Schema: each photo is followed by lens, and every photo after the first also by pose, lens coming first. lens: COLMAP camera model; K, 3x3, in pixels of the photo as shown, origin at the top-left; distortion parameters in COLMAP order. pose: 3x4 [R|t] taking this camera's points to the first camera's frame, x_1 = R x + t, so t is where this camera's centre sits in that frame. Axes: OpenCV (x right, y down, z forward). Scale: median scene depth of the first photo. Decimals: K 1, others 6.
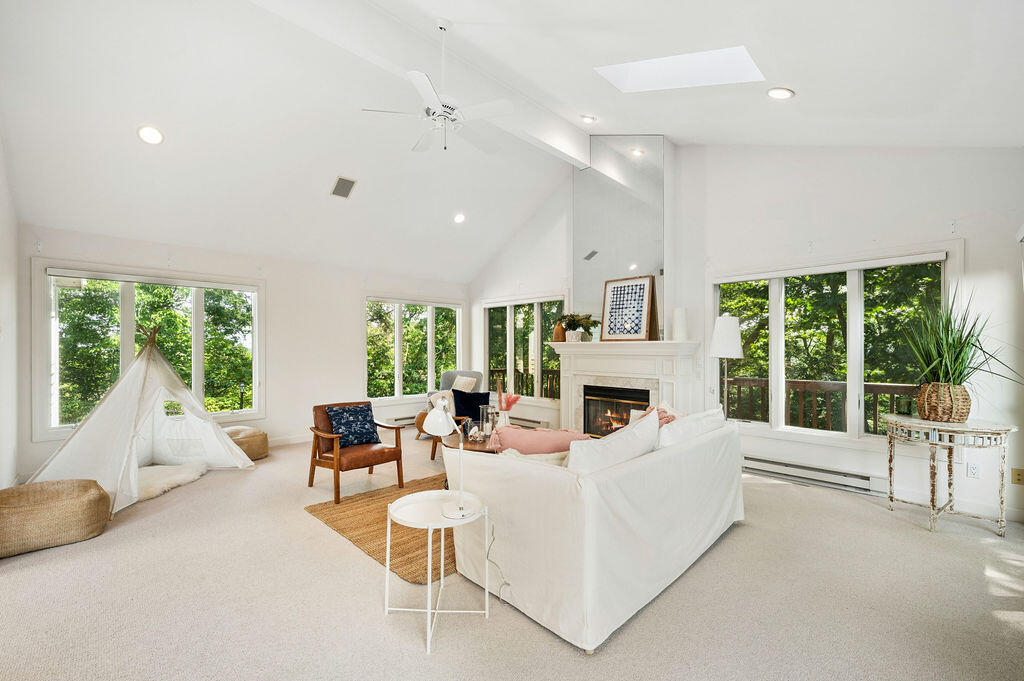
lens RADIAL K [[423.0, 0, 512.5], [0, 423.0, 351.1], [0, 0, 1]] dist [0.001005, 0.000128]
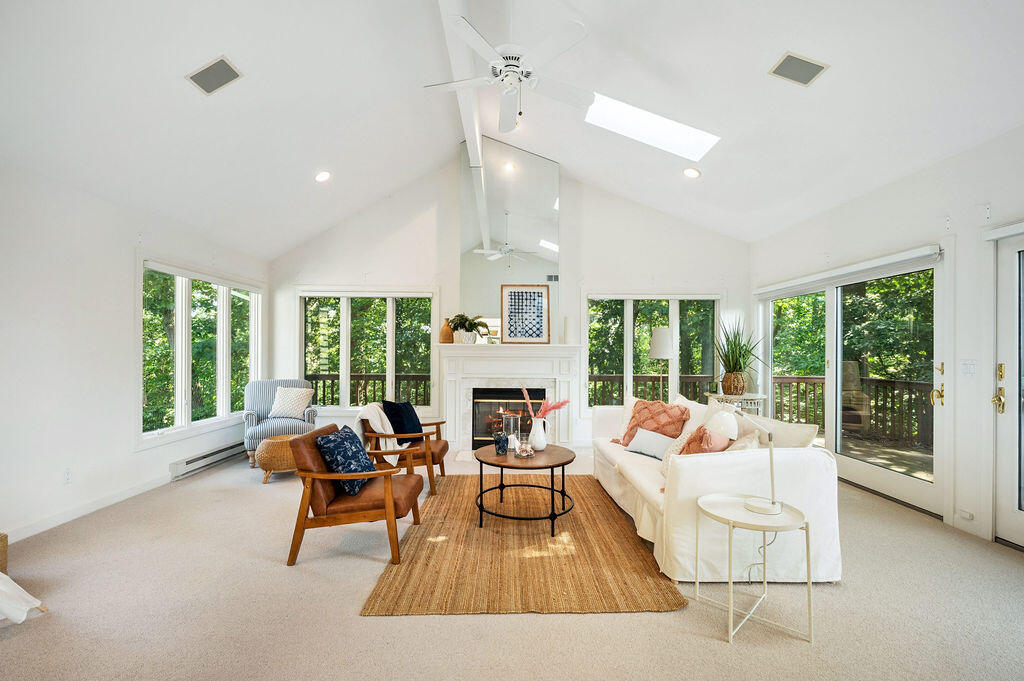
lens RADIAL K [[423.0, 0, 512.5], [0, 423.0, 351.1], [0, 0, 1]] dist [0.001005, 0.000128]
pose [[0.694561, 0.003541, 0.719425, -0.516218], [-0.002221, 0.999994, -0.002778, -0.002457], [-0.719431, 0.000332, 0.694564, 0.281563]]
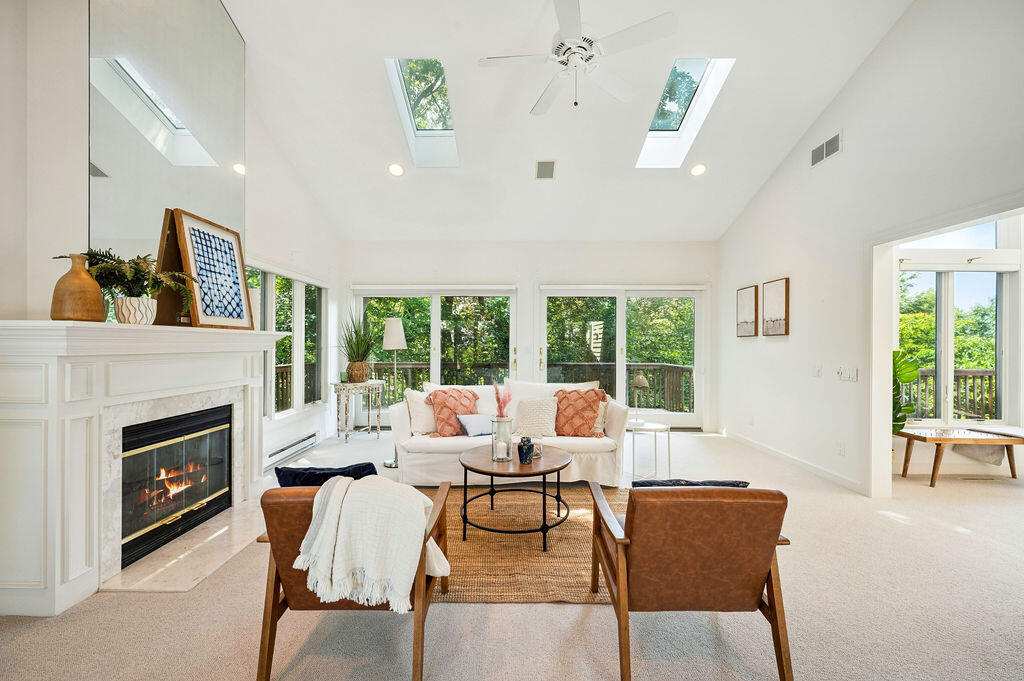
lens RADIAL K [[413.2, 0, 508.9], [0, 413.2, 342.9], [0, 0, 1]] dist [-0.000660, -0.000052]
pose [[-0.706523, 0.001682, 0.707688, -0.429660], [0.002859, 0.999996, 0.000478, -0.002983], [-0.707685, 0.002361, -0.706524, 1.113211]]
